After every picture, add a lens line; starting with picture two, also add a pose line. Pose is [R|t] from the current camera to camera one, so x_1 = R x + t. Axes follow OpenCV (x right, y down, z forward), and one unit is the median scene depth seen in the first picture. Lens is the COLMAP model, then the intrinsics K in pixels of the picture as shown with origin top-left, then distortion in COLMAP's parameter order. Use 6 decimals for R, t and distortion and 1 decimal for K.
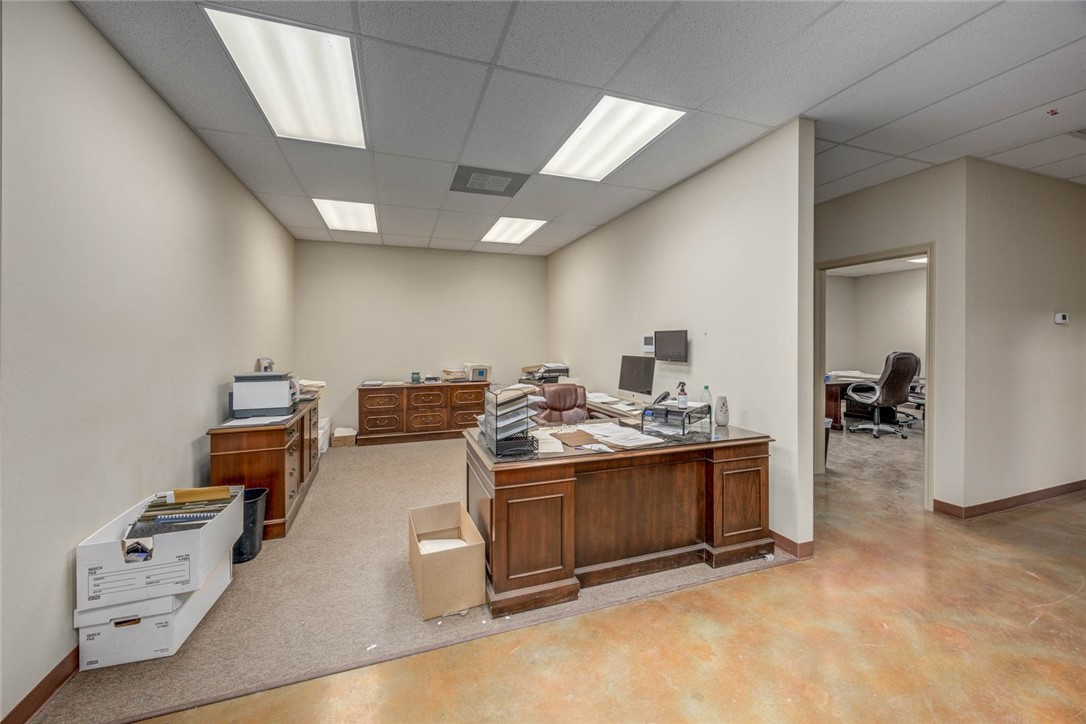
lens RADIAL K [[424.3, 0, 546.8], [0, 424.3, 341.4], [0, 0, 1]] dist [0.000279, -0.000164]
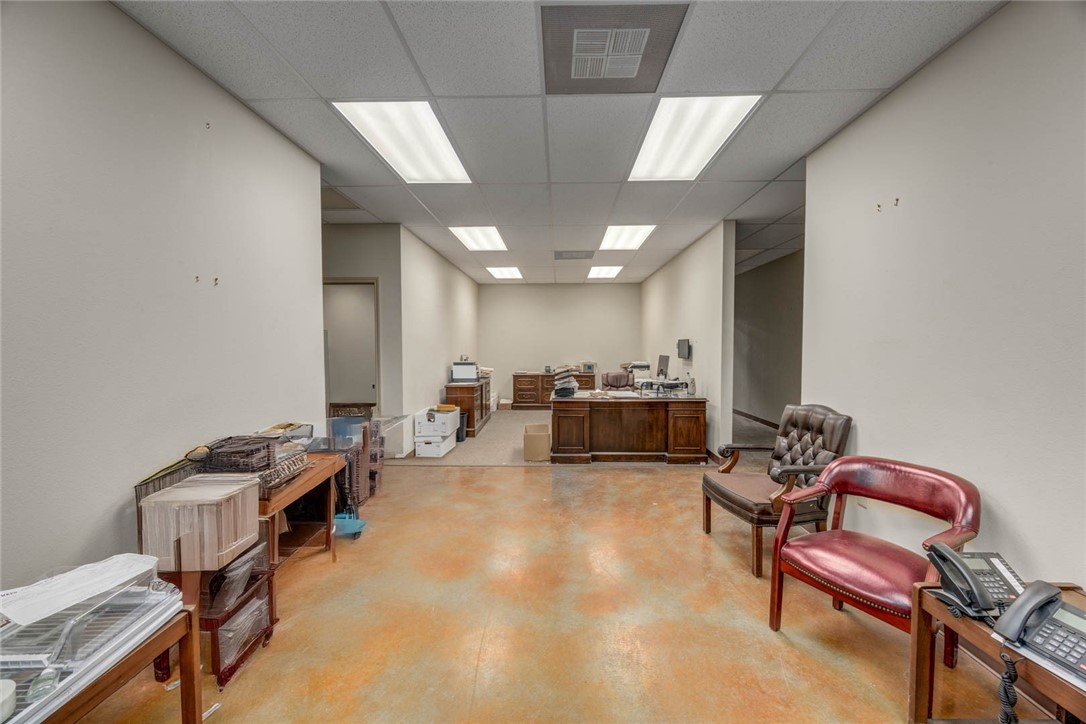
lens RADIAL K [[417.8, 0, 543.0], [0, 417.8, 362.0], [0, 0, 1]] dist [0.000537, 0.000131]
pose [[0.926803, 0.015039, -0.375248, 0.473849], [0.000249, 0.999173, 0.040660, -0.003938], [0.375549, -0.037777, 0.926032, -0.785708]]
